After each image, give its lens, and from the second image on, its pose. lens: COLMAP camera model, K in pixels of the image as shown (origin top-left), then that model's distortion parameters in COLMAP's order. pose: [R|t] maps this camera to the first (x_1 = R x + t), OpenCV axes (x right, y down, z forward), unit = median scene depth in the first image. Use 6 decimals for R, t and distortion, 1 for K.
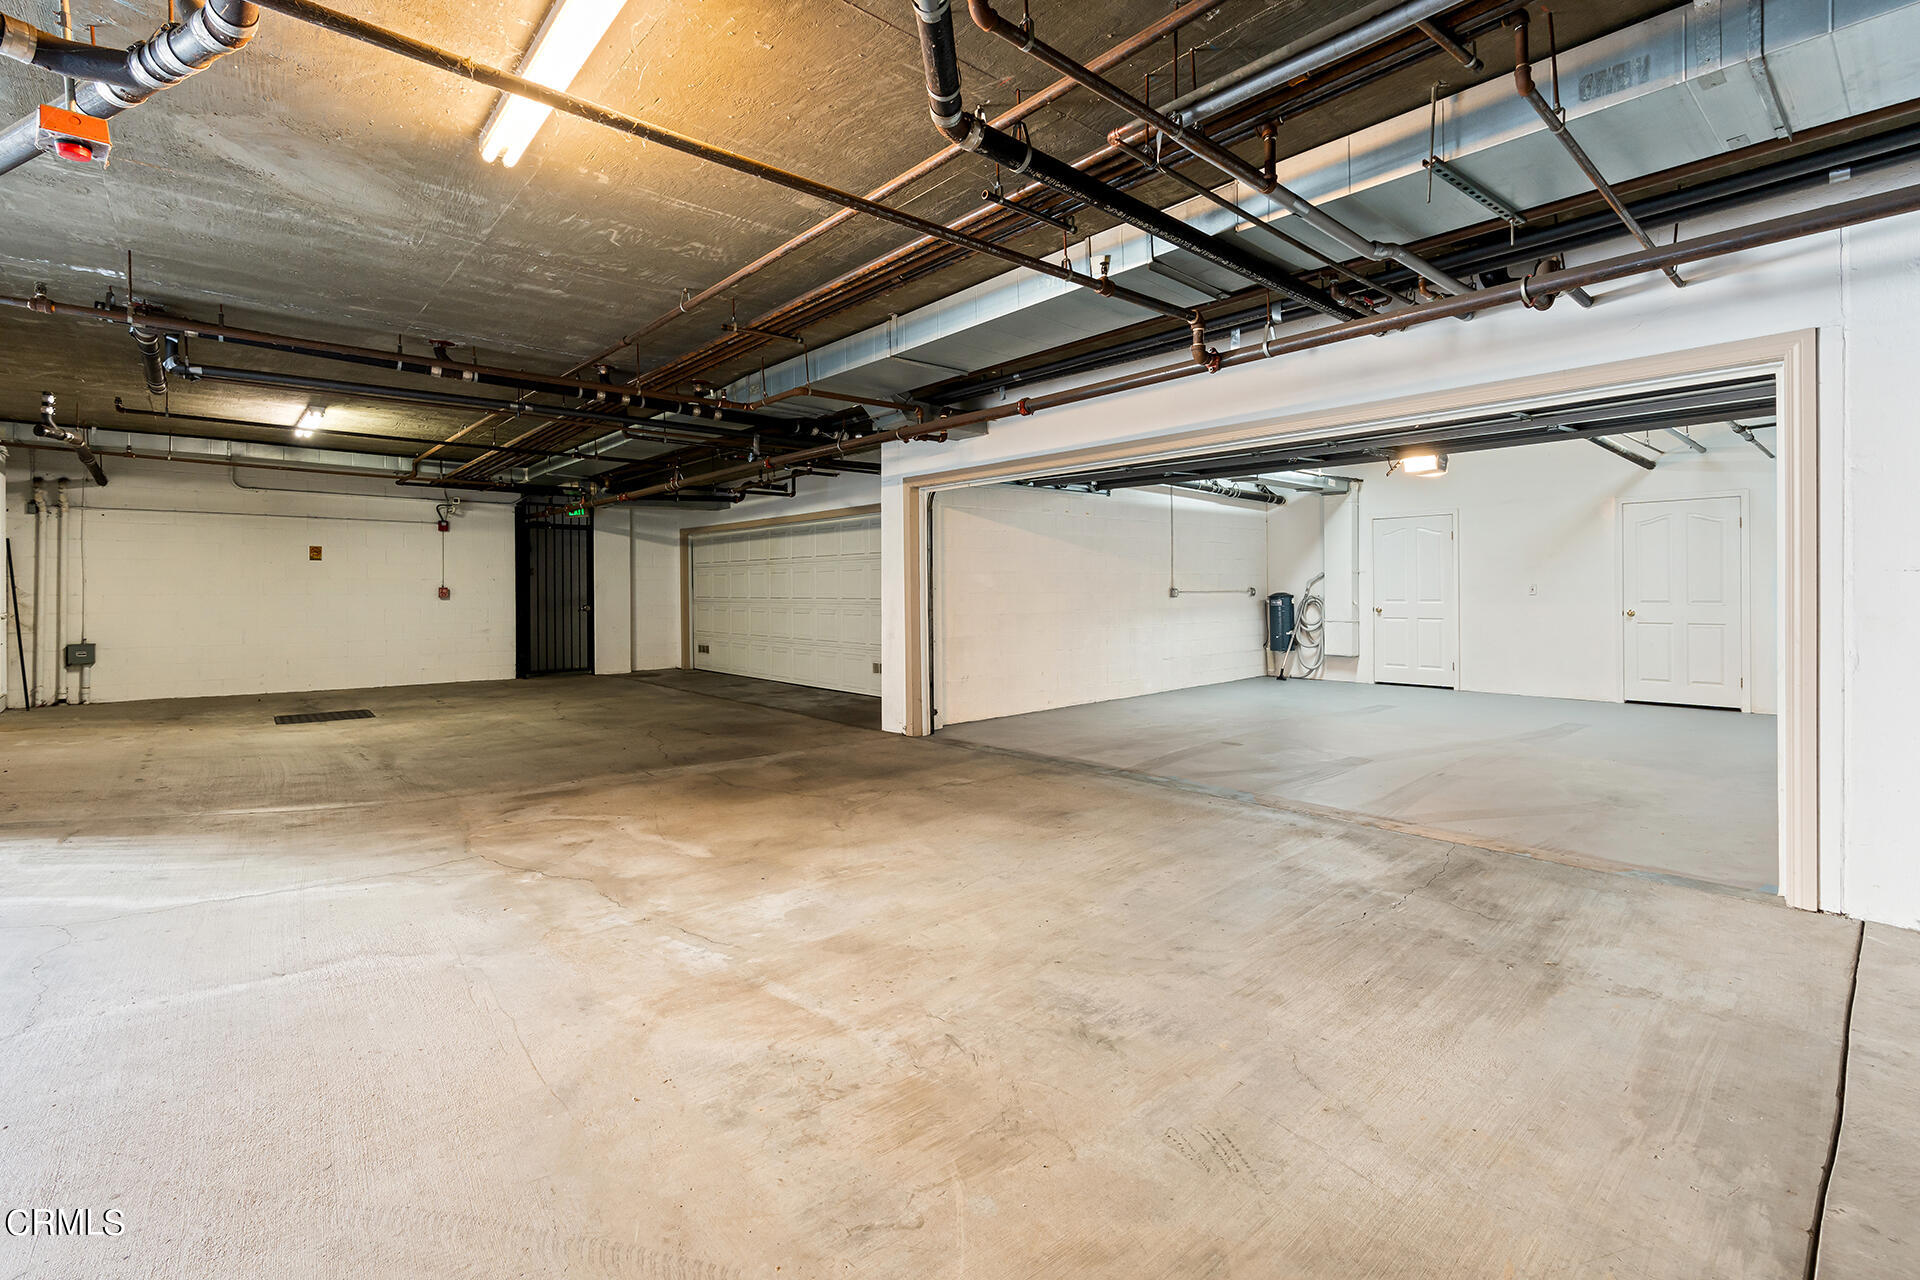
lens RADIAL K [[868.2, 0, 965.8], [0, 868.2, 590.9], [0, 0, 1]] dist [-0.009978, 0.003119]
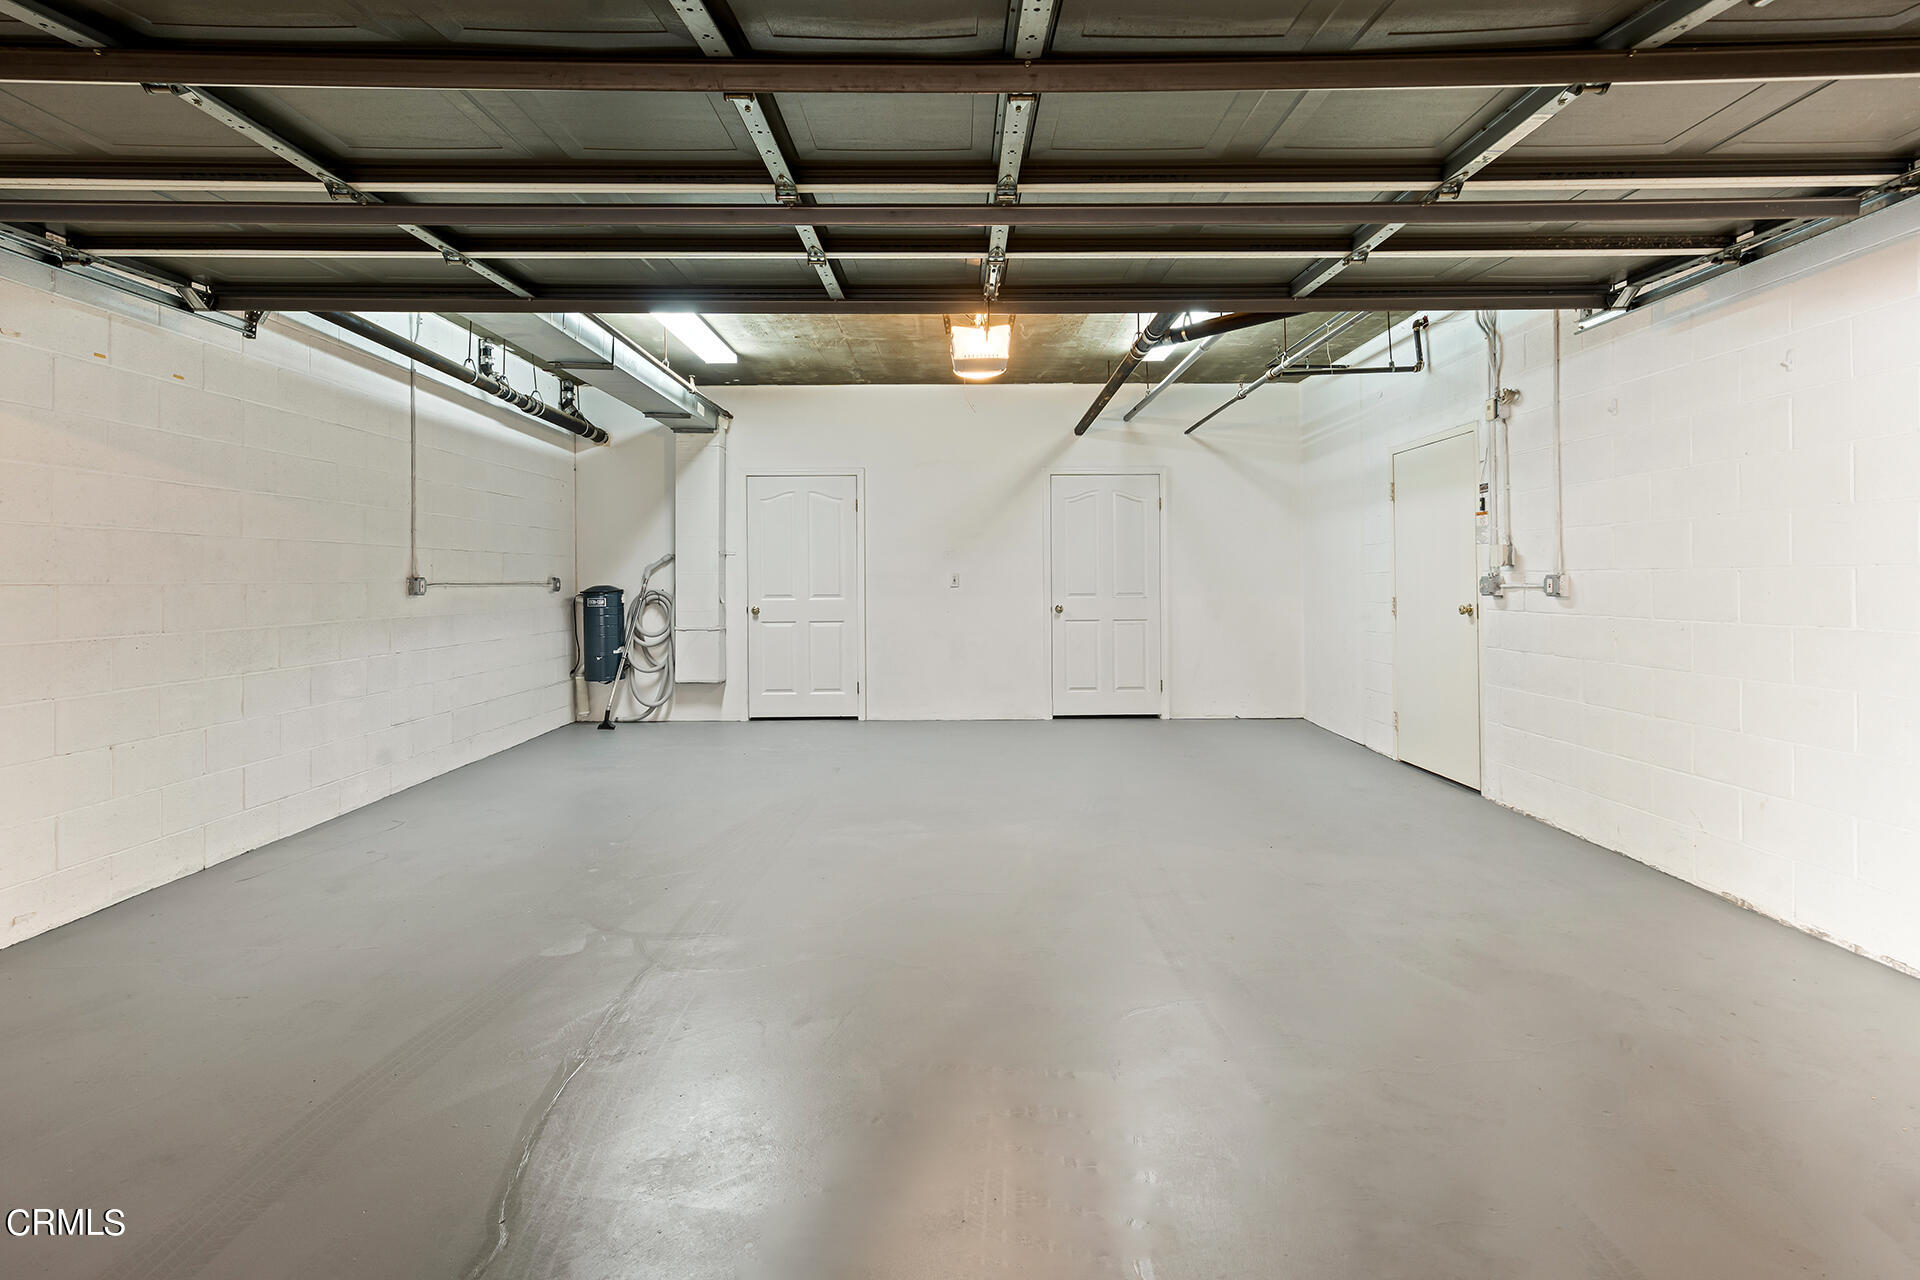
lens RADIAL K [[868.2, 0, 949.9], [0, 868.2, 576.5], [0, 0, 1]] dist [-0.009978, 0.003119]
pose [[0.663942, 0.005765, 0.747762, 0.068519], [0.003044, 0.999941, -0.010412, 0.002712], [-0.747778, 0.009189, 0.663886, 0.415045]]
